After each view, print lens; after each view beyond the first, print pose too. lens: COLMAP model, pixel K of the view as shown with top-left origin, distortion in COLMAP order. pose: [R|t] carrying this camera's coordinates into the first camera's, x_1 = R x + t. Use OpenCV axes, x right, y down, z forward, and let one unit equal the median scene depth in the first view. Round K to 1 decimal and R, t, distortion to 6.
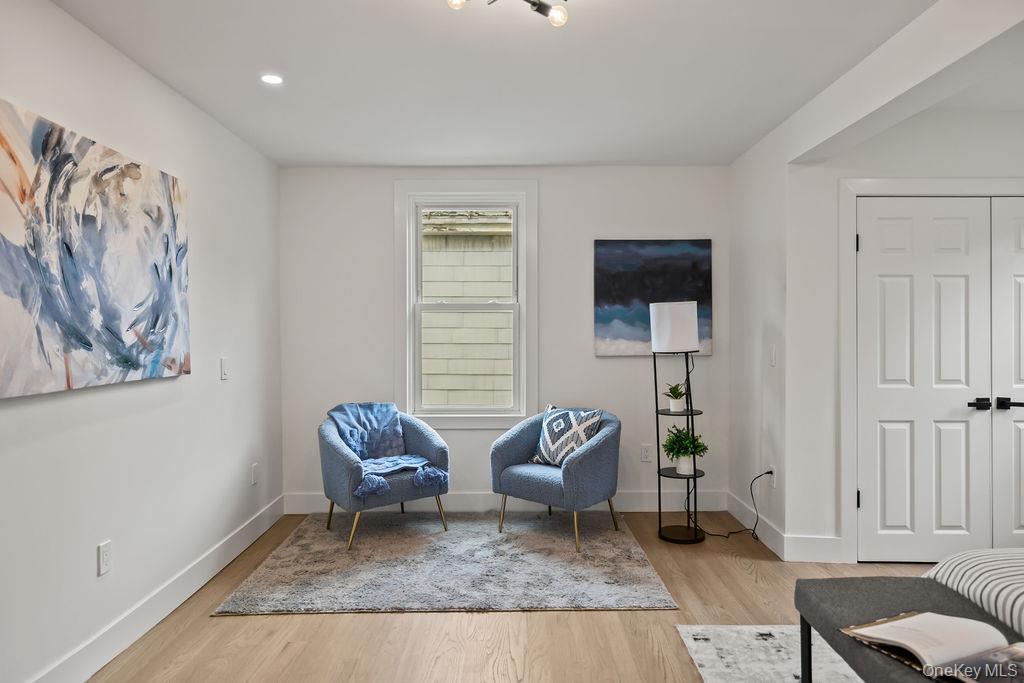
lens RADIAL K [[652.7, 0, 509.8], [0, 652.7, 338.9], [0, 0, 1]] dist [0.000308, 0.001122]
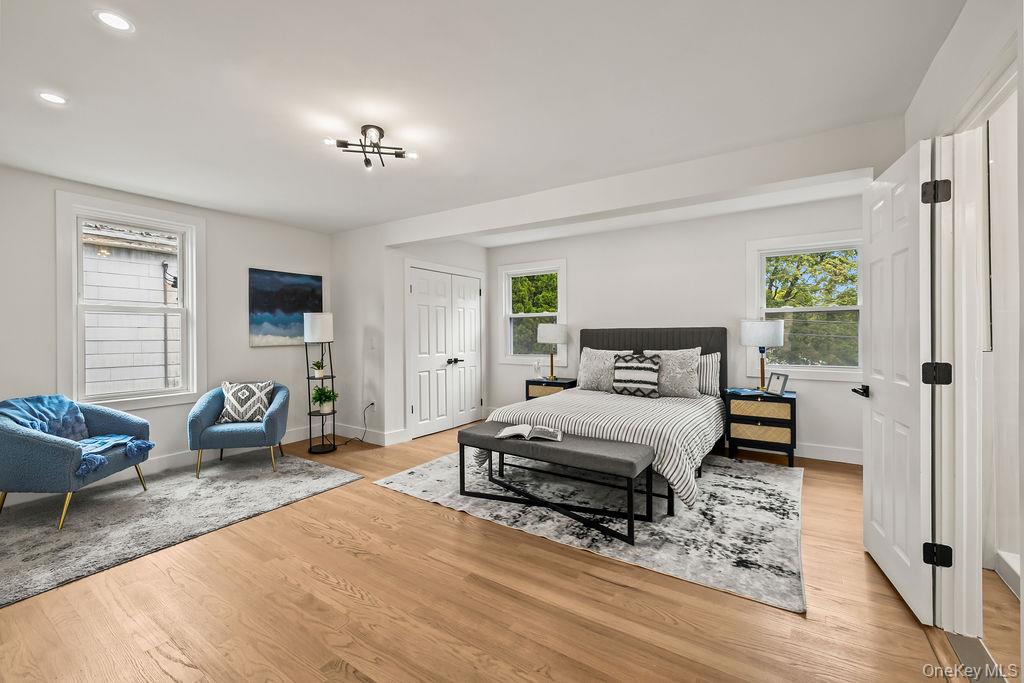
lens RADIAL K [[434.9, 0, 503.3], [0, 434.9, 336.2], [0, 0, 1]] dist [0.002499, 0.000259]
pose [[0.545906, -0.007241, 0.837815, -0.430510], [0.004577, 0.999974, 0.005660, 0.000062], [-0.837834, 0.000745, 0.545925, -0.020886]]
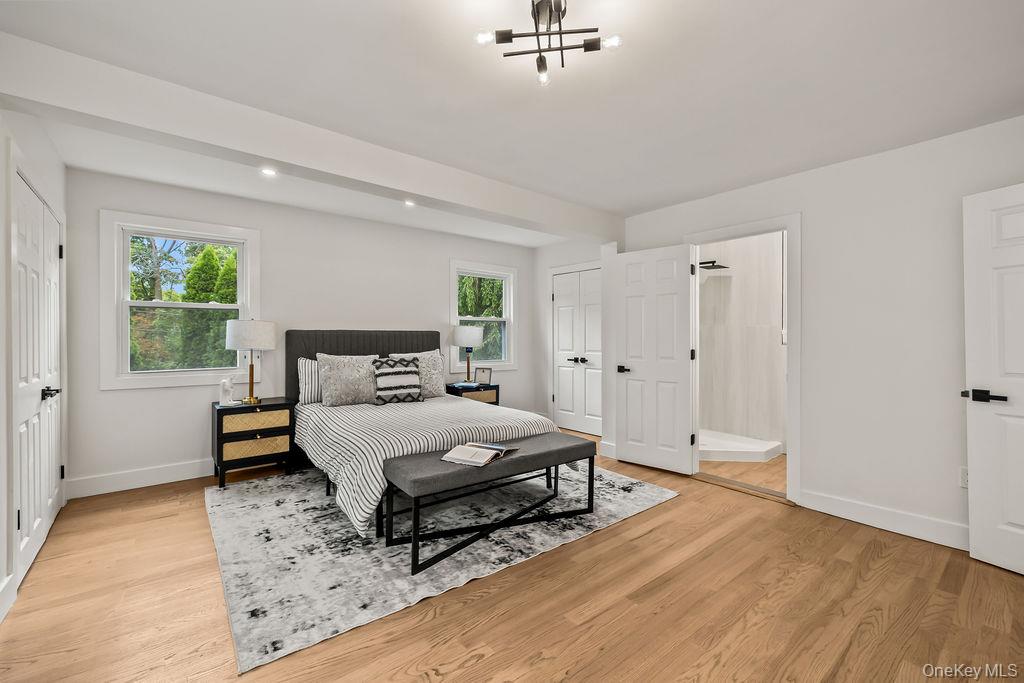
lens RADIAL K [[434.9, 0, 511.2], [0, 434.9, 339.7], [0, 0, 1]] dist [0.002499, 0.000259]
pose [[-0.649039, -0.001753, 0.760753, -0.278732], [0.000839, 0.999995, 0.003020, 0.007338], [-0.760755, 0.002598, -0.649035, 0.773154]]
